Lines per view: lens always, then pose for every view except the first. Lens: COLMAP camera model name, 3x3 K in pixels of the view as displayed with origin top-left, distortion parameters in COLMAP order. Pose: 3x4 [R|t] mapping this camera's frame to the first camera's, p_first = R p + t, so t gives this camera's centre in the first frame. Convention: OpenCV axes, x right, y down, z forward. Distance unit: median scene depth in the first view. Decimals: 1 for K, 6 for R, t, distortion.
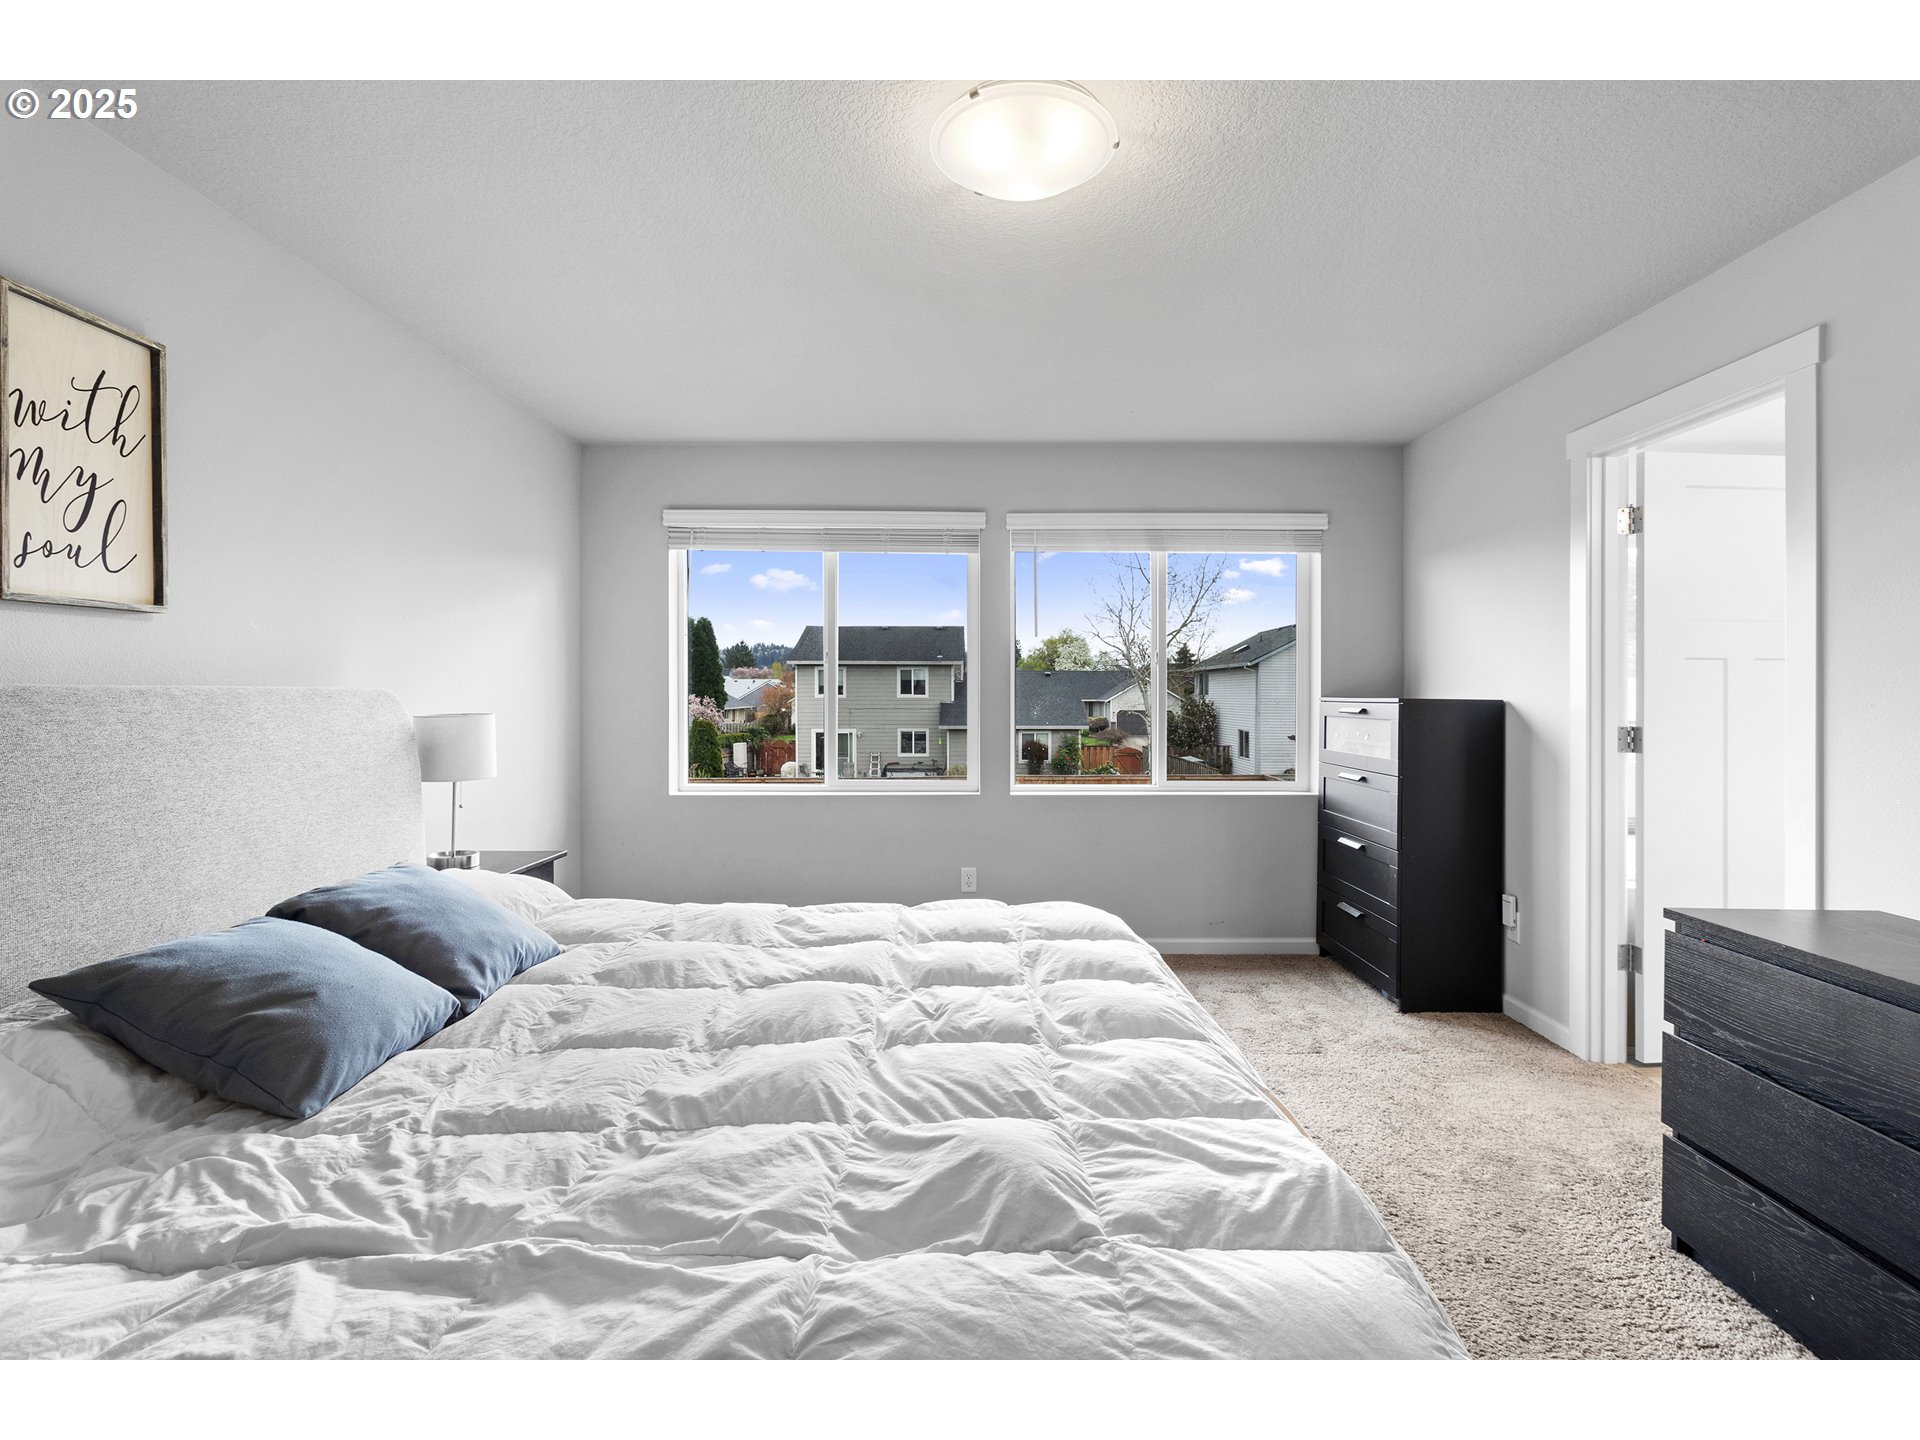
lens RADIAL K [[897.7, 0, 959.7], [0, 897.7, 691.9], [0, 0, 1]] dist [0.004054, 0.000084]
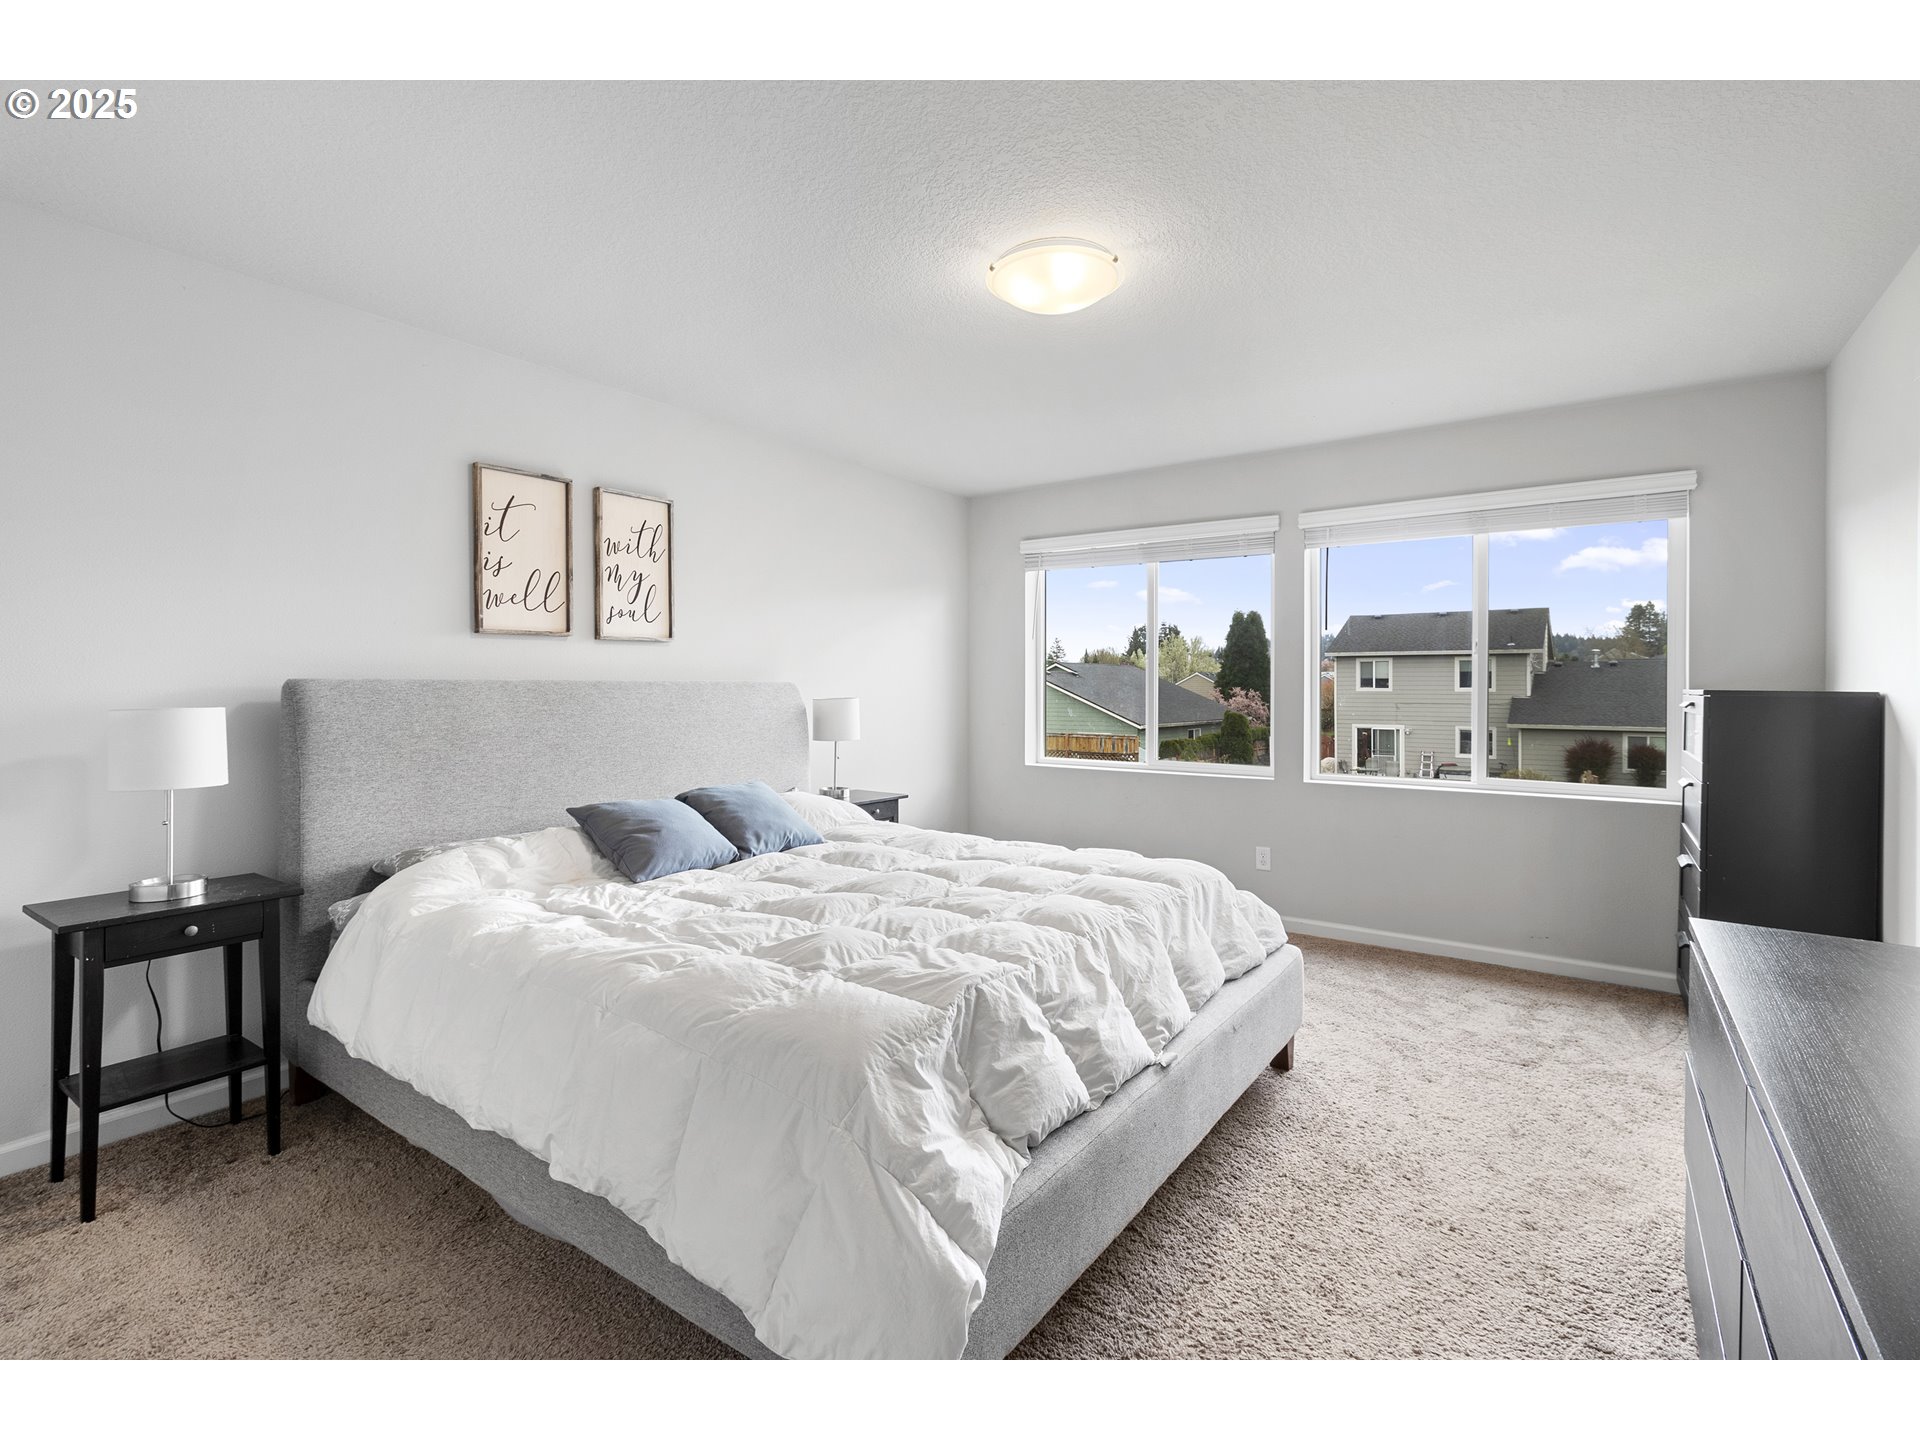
lens RADIAL K [[897.7, 0, 959.7], [0, 897.7, 691.9], [0, 0, 1]] dist [0.004054, 0.000084]
pose [[0.807437, 0.004129, -0.589939, 0.509340], [0.000241, 0.999973, 0.007329, 0.002450], [0.589953, -0.006060, 0.807415, -0.119362]]
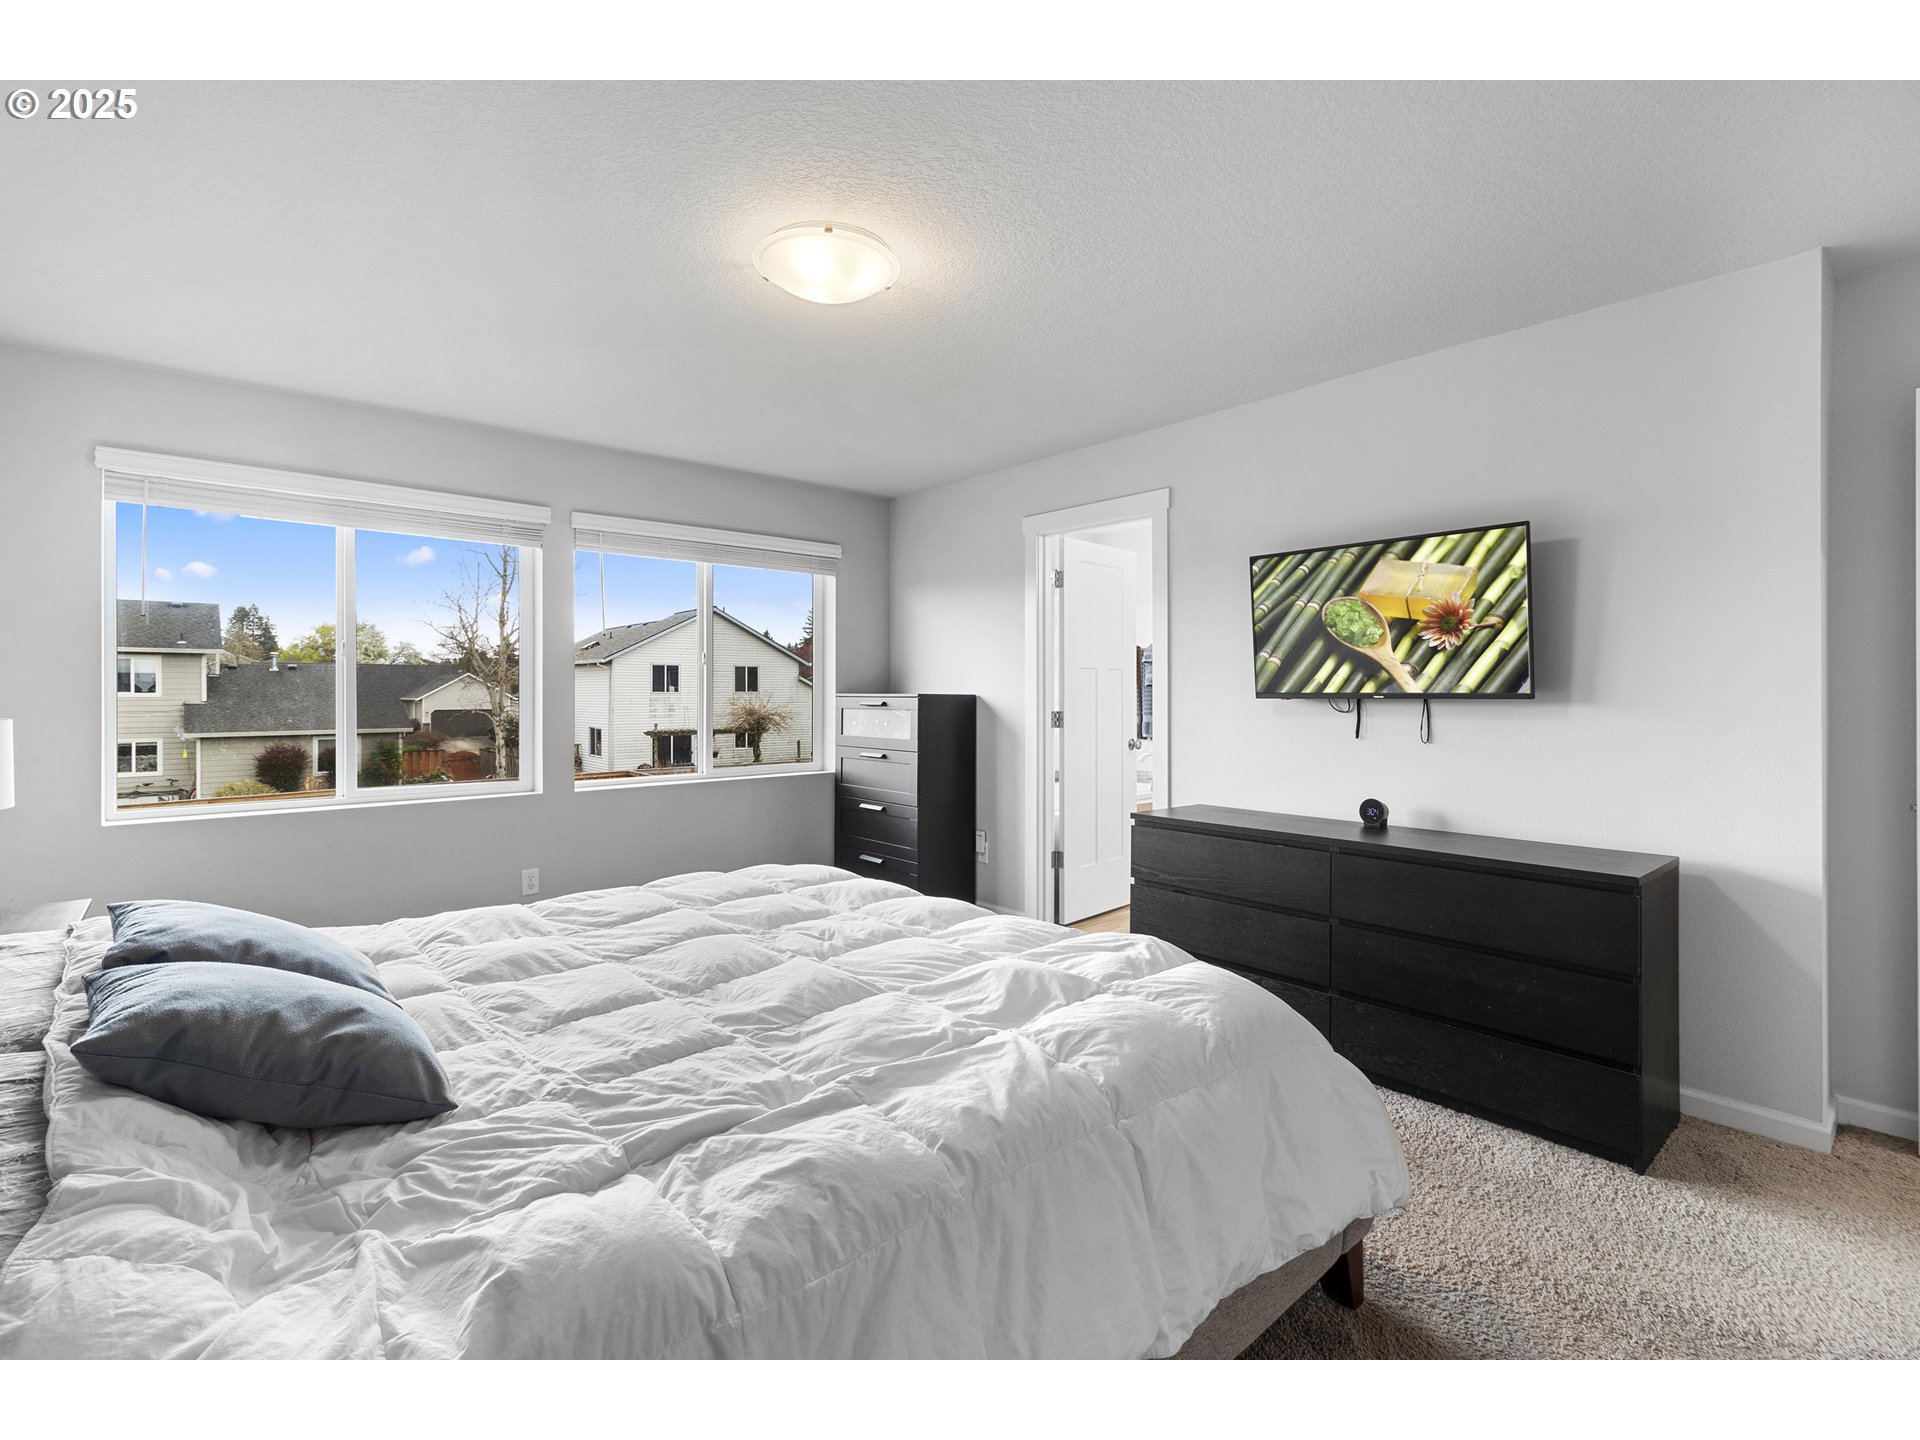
lens RADIAL K [[897.7, 0, 959.7], [0, 897.7, 691.9], [0, 0, 1]] dist [0.004054, 0.000084]
pose [[0.750163, -0.002181, 0.661250, -0.419927], [-0.000017, 0.999994, 0.003318, -0.000282], [-0.661253, -0.002500, 0.750159, -0.058908]]
